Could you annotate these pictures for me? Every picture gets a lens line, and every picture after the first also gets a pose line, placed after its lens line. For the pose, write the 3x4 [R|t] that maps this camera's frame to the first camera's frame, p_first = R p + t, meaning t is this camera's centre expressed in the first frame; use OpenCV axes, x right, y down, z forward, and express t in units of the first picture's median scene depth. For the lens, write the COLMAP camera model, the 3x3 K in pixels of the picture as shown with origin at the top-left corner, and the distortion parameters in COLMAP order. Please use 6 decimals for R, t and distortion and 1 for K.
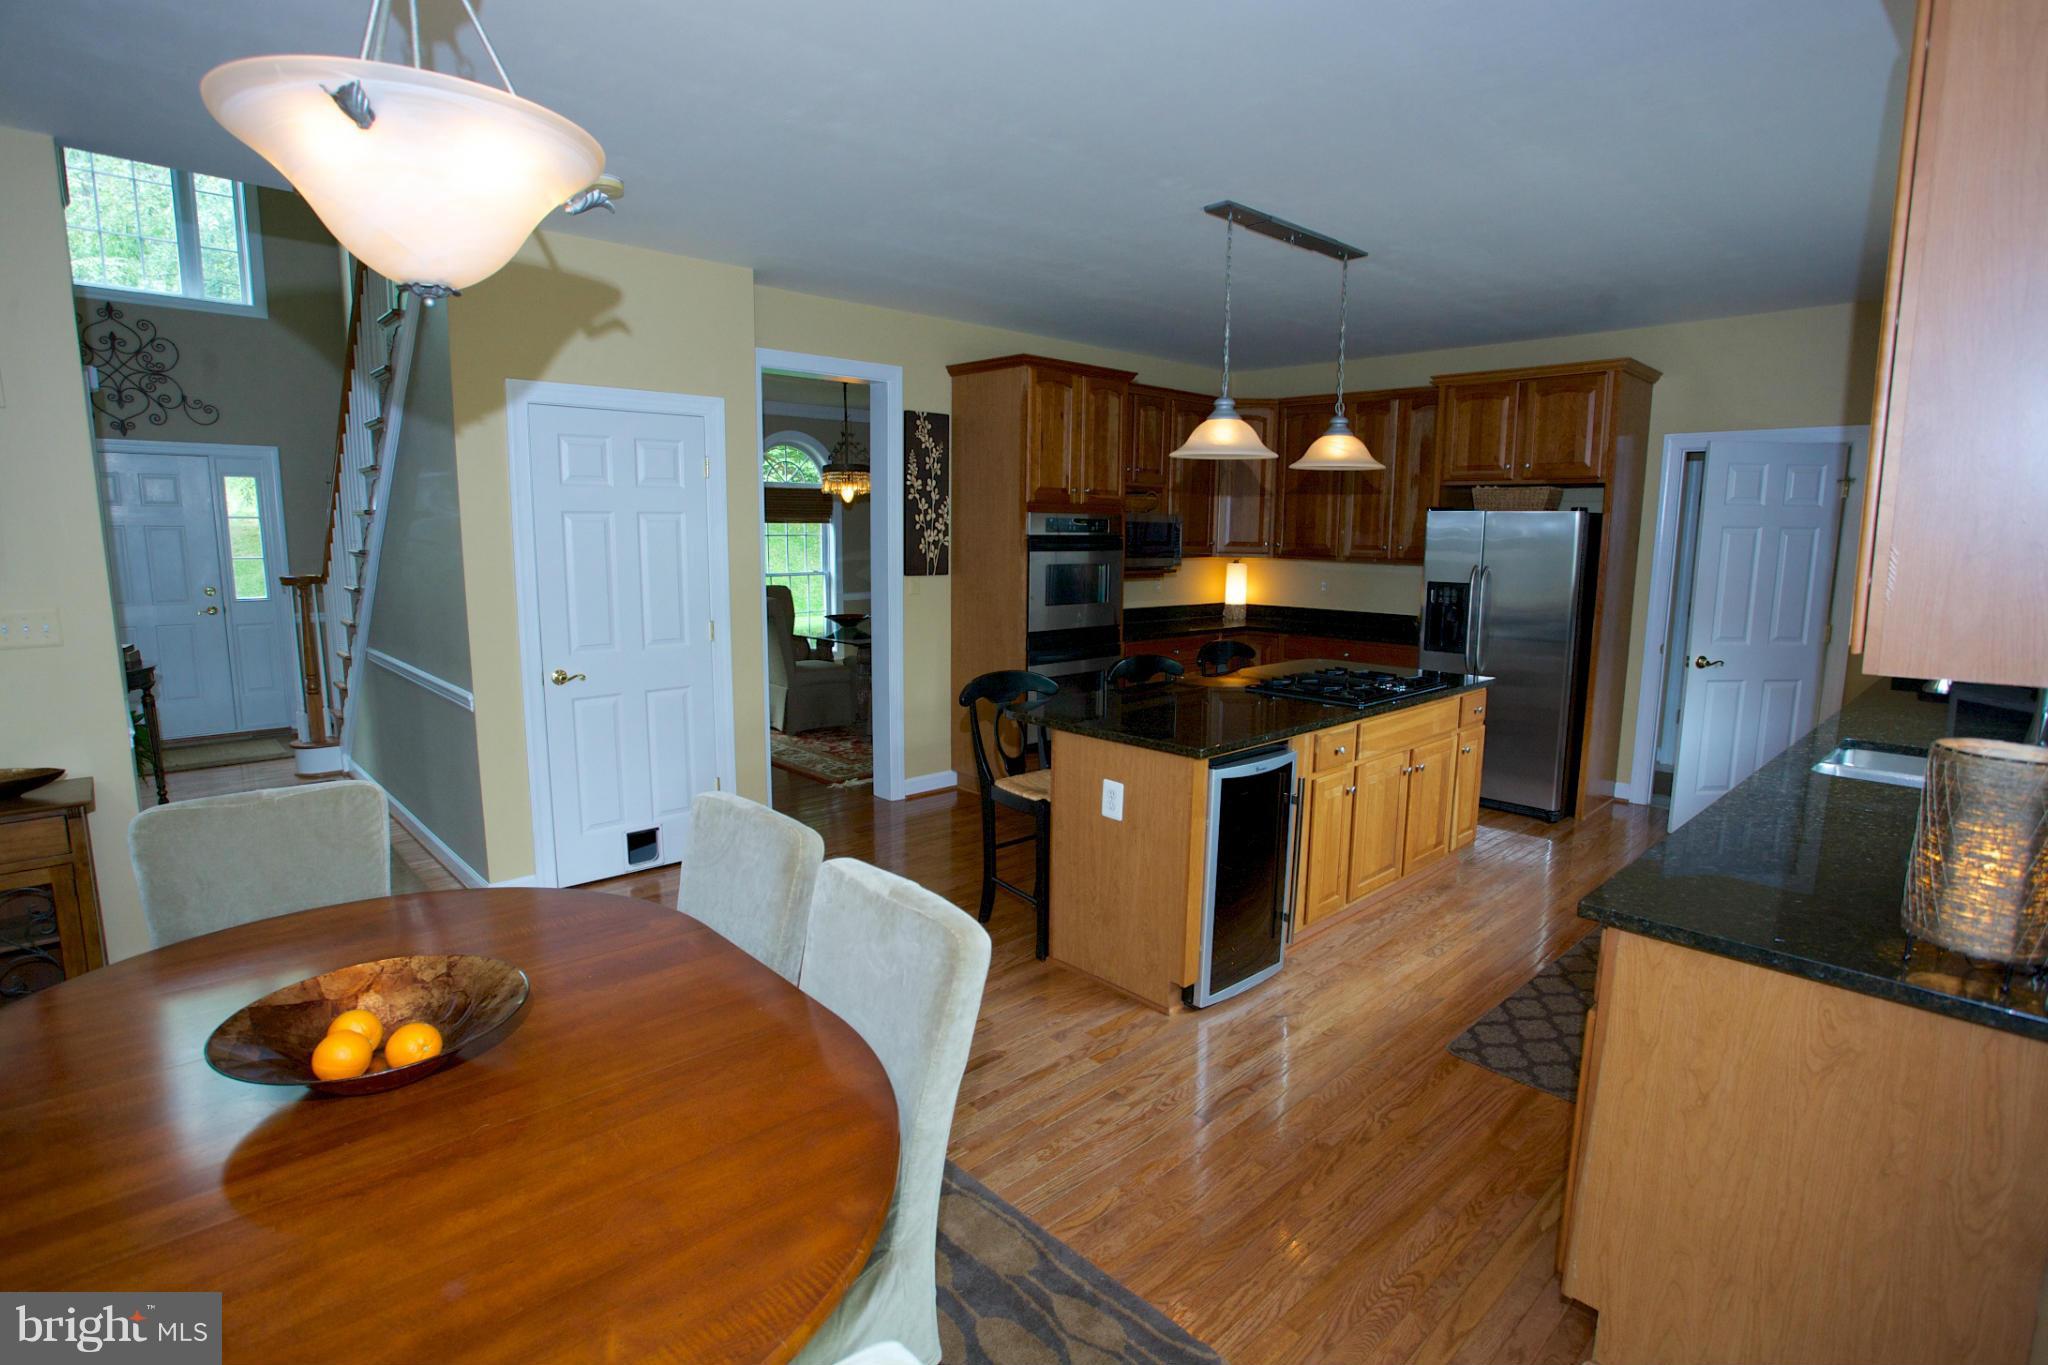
lens RADIAL K [[1019.0, 0, 1024.0], [0, 1019.0, 682.5], [0, 0, 1]] dist [-0.084275, 0.052927]
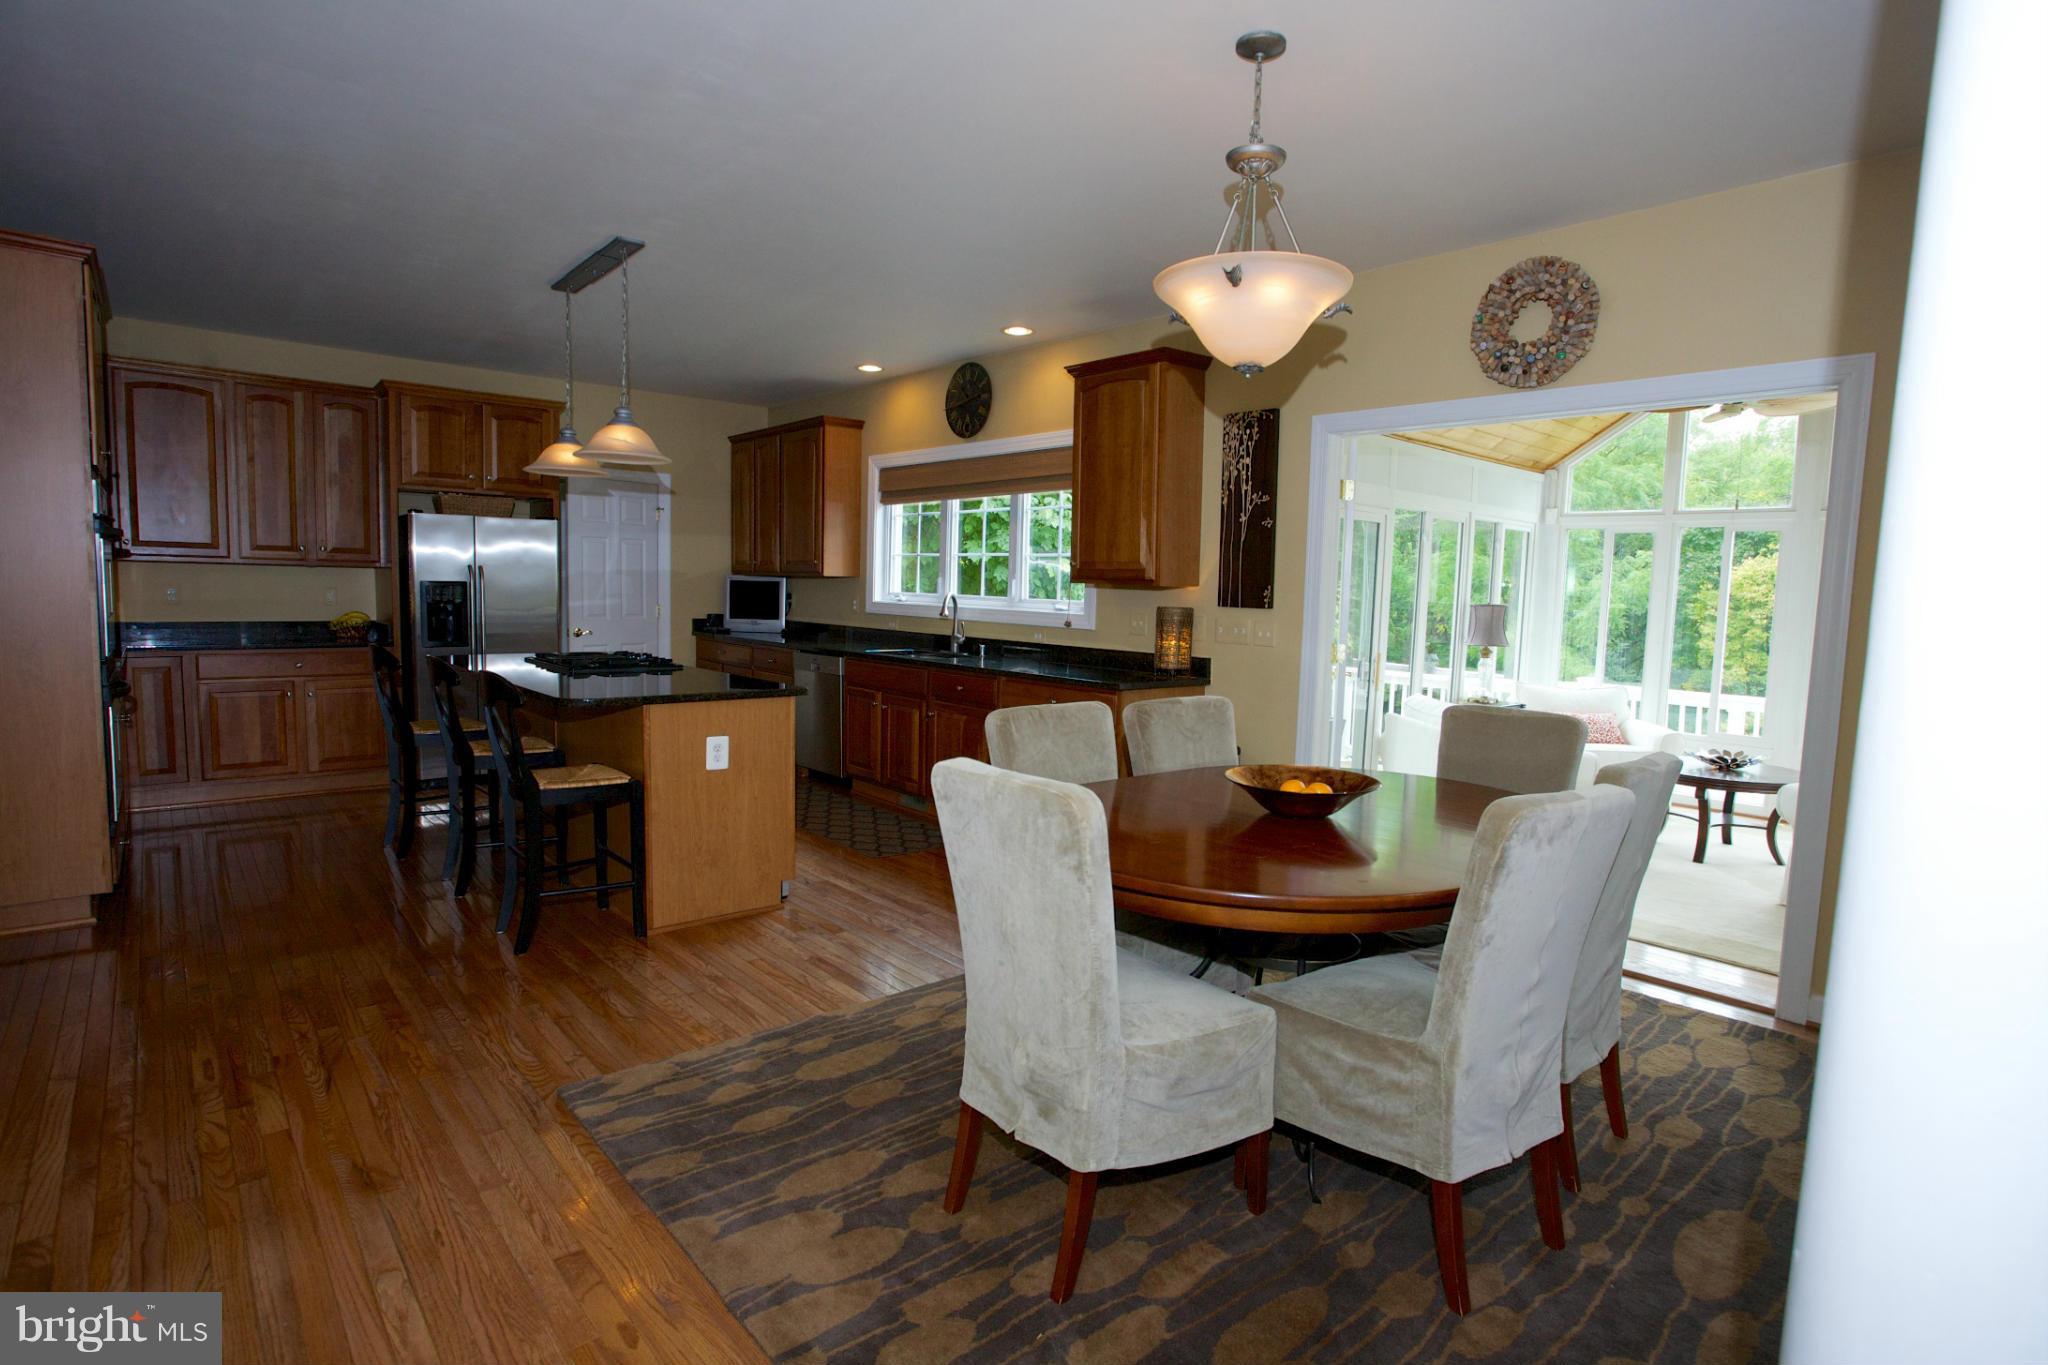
lens RADIAL K [[1019.0, 0, 1024.0], [0, 1019.0, 682.5], [0, 0, 1]] dist [-0.084275, 0.052927]
pose [[0.029779, -0.099511, 0.994591, -0.659943], [0.122424, 0.987904, 0.095177, -0.019476], [-0.992031, 0.118927, 0.041601, 0.379139]]
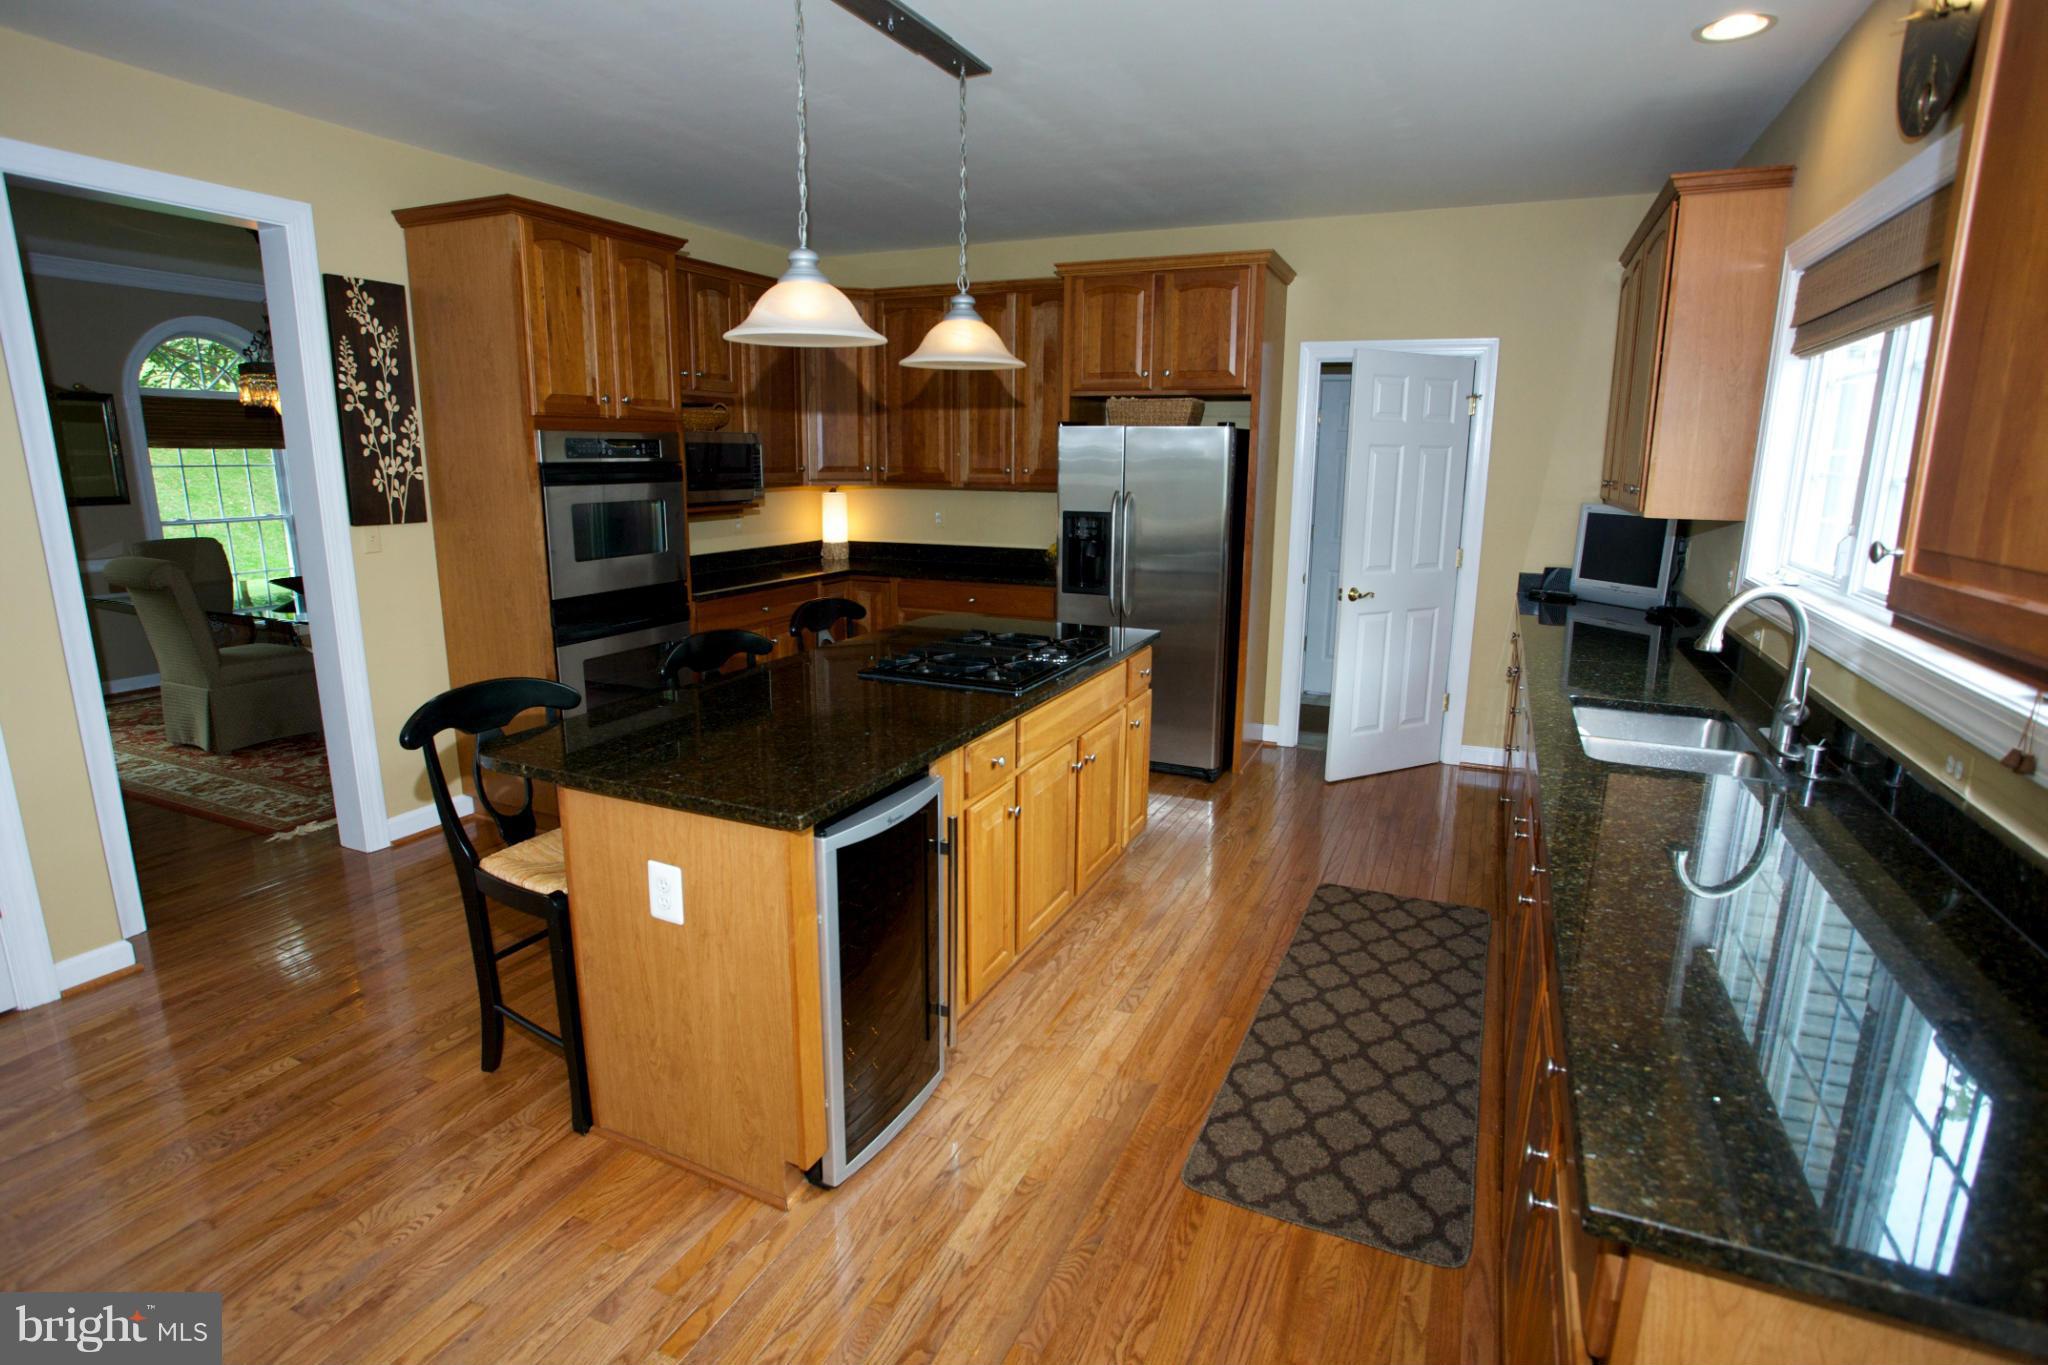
lens RADIAL K [[1019.0, 0, 1024.0], [0, 1019.0, 682.5], [0, 0, 1]] dist [-0.084275, 0.052927]
pose [[0.925615, -0.084270, 0.368965, 0.047106], [0.056614, 0.994757, 0.085172, -0.033667], [-0.374208, -0.057948, 0.925533, 0.226370]]
